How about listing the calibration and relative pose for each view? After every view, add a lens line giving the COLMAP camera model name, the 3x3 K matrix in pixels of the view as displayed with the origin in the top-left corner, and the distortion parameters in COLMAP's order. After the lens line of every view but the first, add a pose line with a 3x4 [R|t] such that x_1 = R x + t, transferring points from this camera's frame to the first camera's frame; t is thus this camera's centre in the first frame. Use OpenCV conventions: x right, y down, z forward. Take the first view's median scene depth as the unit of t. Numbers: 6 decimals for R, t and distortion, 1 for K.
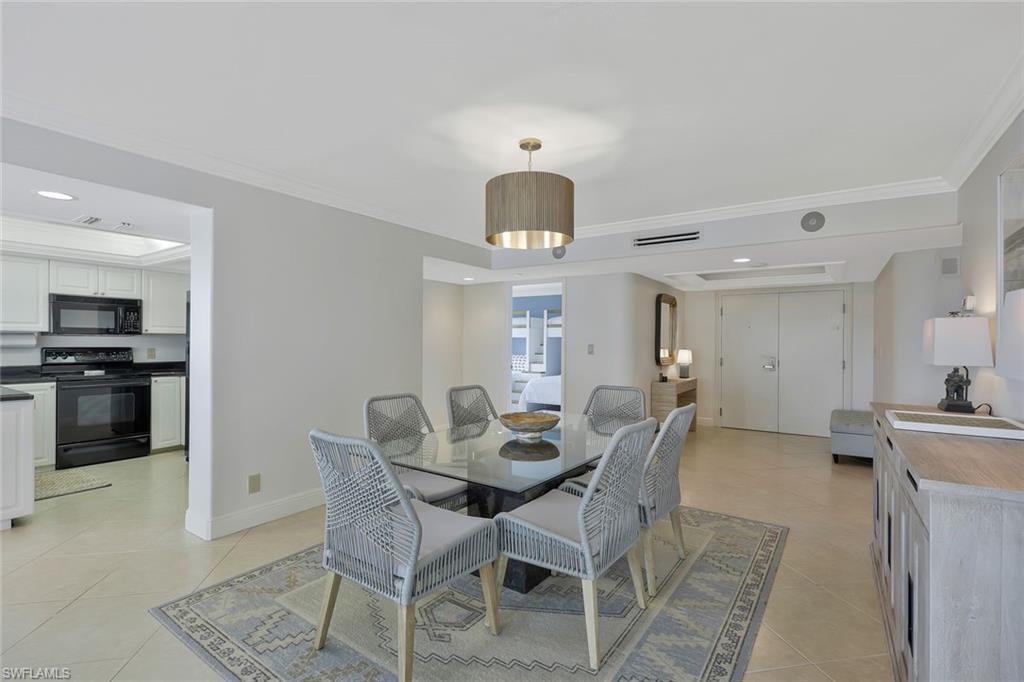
lens RADIAL K [[473.7, 0, 510.9], [0, 473.7, 343.7], [0, 0, 1]] dist [-0.001183, -0.000375]
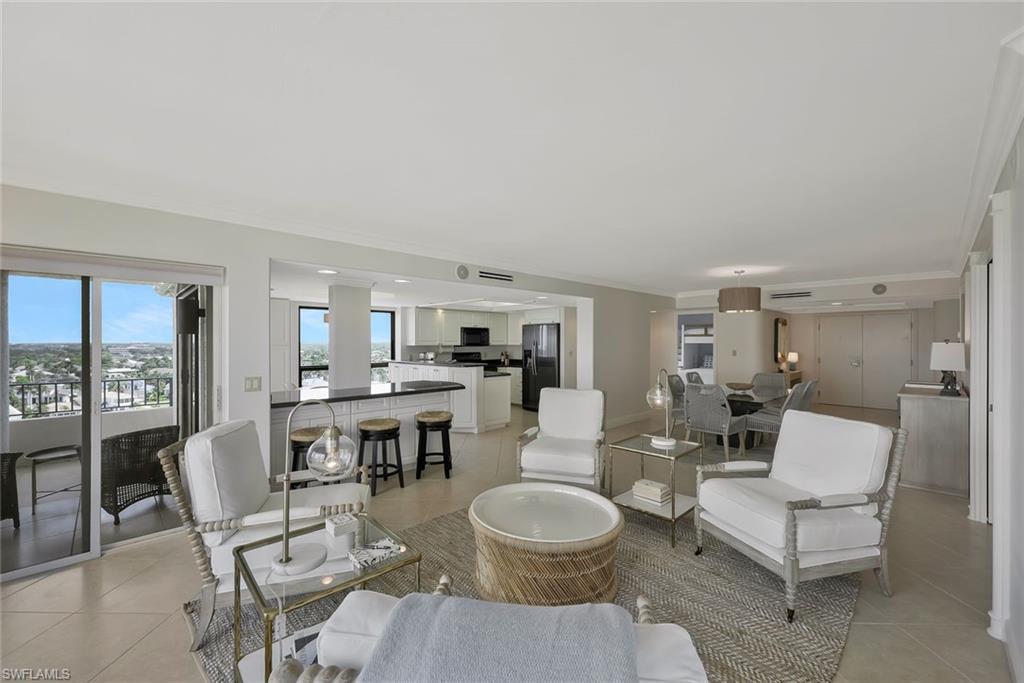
lens RADIAL K [[414.7, 0, 509.0], [0, 414.7, 342.2], [0, 0, 1]] dist [0.002541, -0.000041]
pose [[0.979670, -0.005627, -0.200538, -0.377089], [0.005665, 0.999984, -0.000388, -0.035662], [0.200537, -0.000756, 0.979686, -0.719525]]
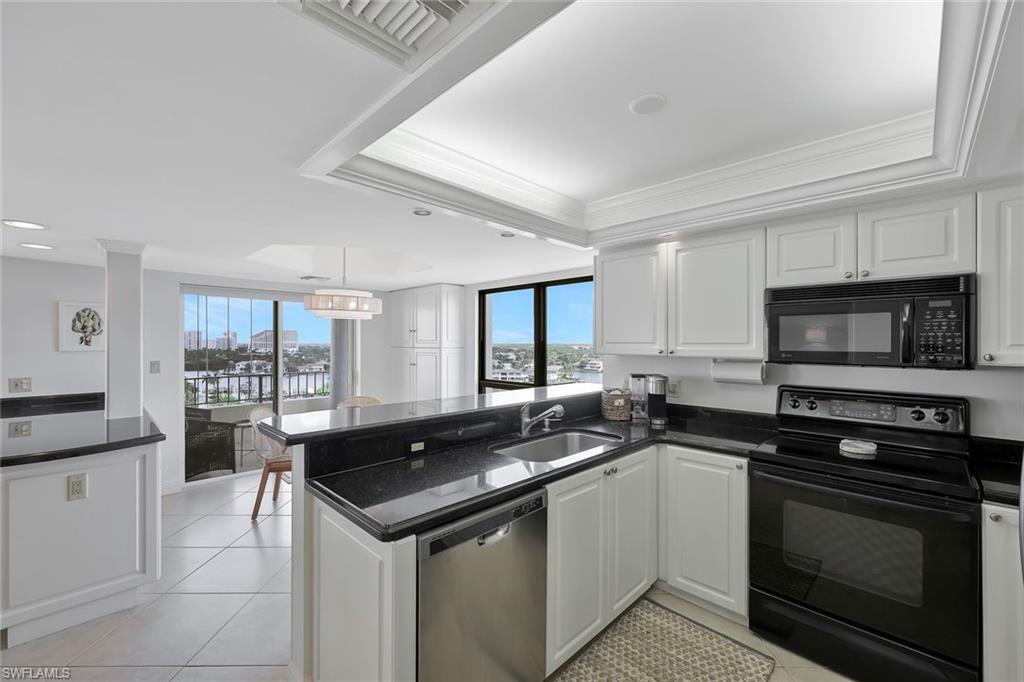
lens RADIAL K [[414.7, 0, 509.0], [0, 414.7, 341.7], [0, 0, 1]] dist [0.002541, -0.000041]
pose [[-0.183805, -0.004128, -0.982954, -0.426672], [-0.004148, 0.999986, -0.003423, -0.040241], [0.982954, 0.003448, -0.183820, 0.755042]]
